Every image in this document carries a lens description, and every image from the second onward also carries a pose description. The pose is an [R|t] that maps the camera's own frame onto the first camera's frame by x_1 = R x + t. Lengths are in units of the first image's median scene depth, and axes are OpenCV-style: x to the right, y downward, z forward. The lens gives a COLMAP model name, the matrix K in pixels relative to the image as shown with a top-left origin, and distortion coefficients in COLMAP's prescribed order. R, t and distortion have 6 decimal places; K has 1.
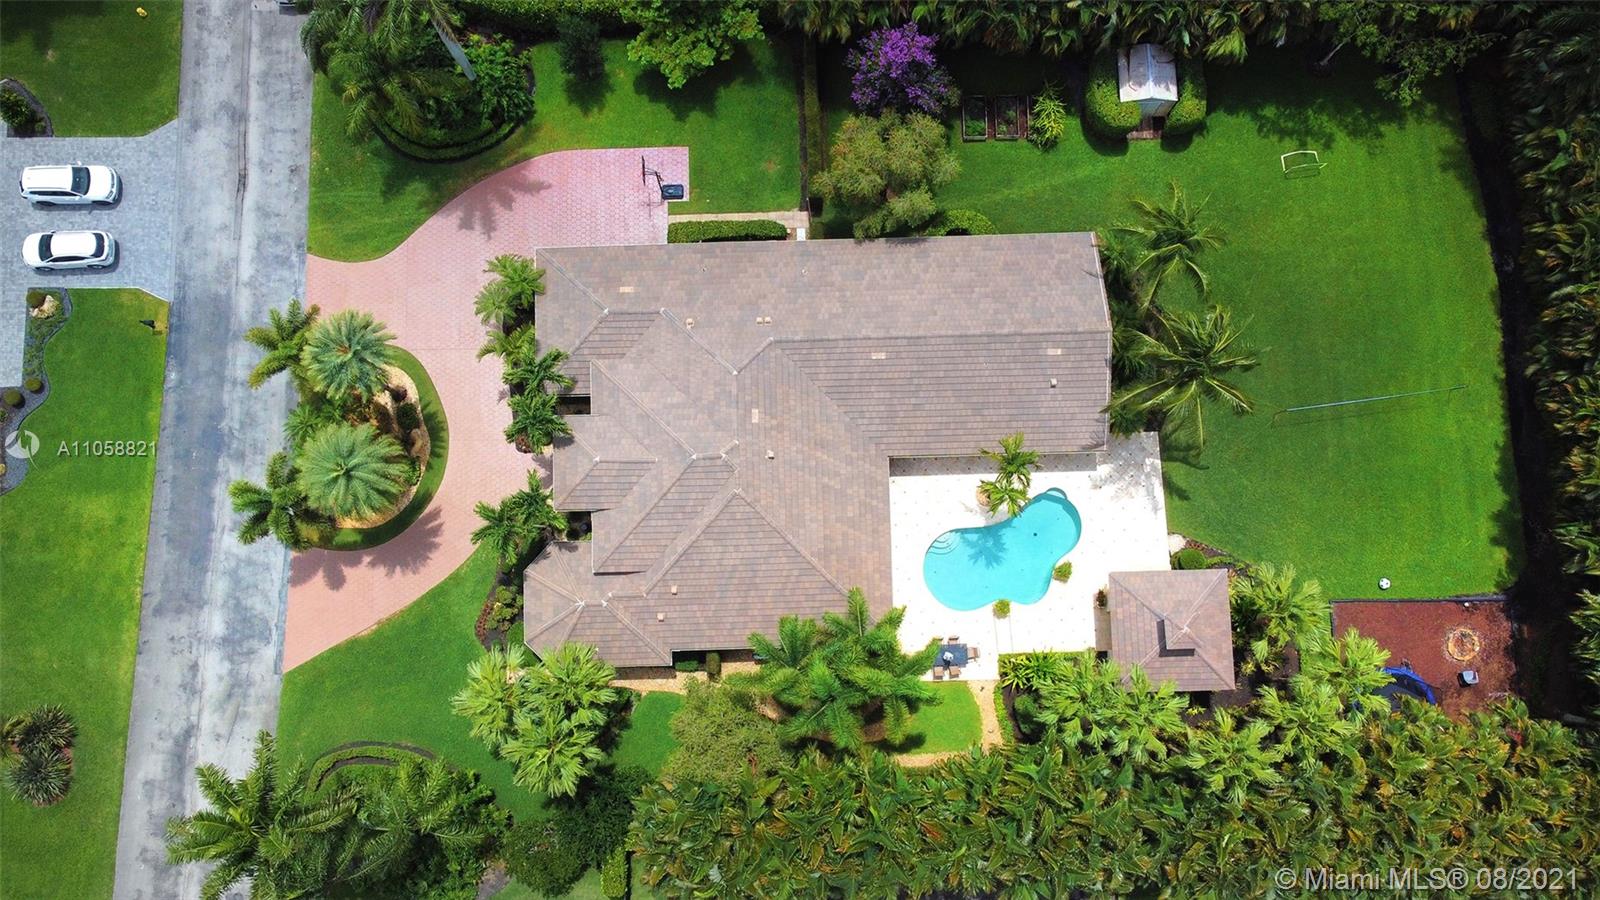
lens RADIAL K [[1239.3, 0, 807.9], [0, 1239.3, 463.5], [0, 0, 1]] dist [0.004062, -0.006616]
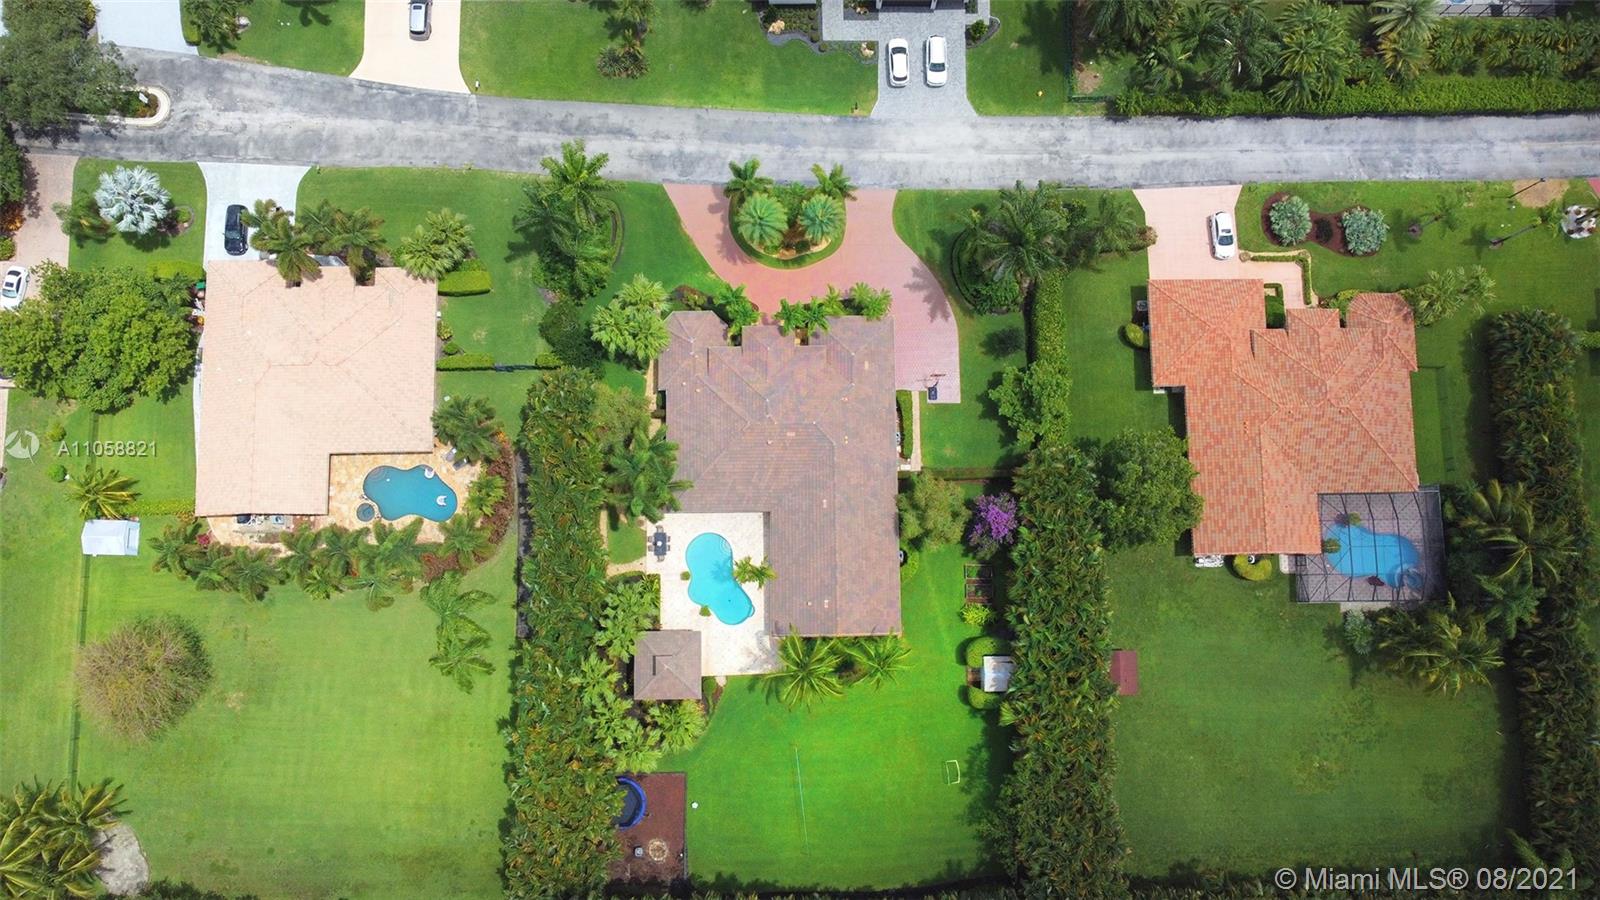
lens RADIAL K [[1239.3, 0, 808.9], [0, 1239.3, 446.5], [0, 0, 1]] dist [0.004062, -0.006616]
pose [[-0.016616, 0.991962, -0.125439, 0.192527], [-0.993592, -0.002353, 0.113006, -0.256881], [0.111802, 0.126513, 0.985644, -0.745300]]
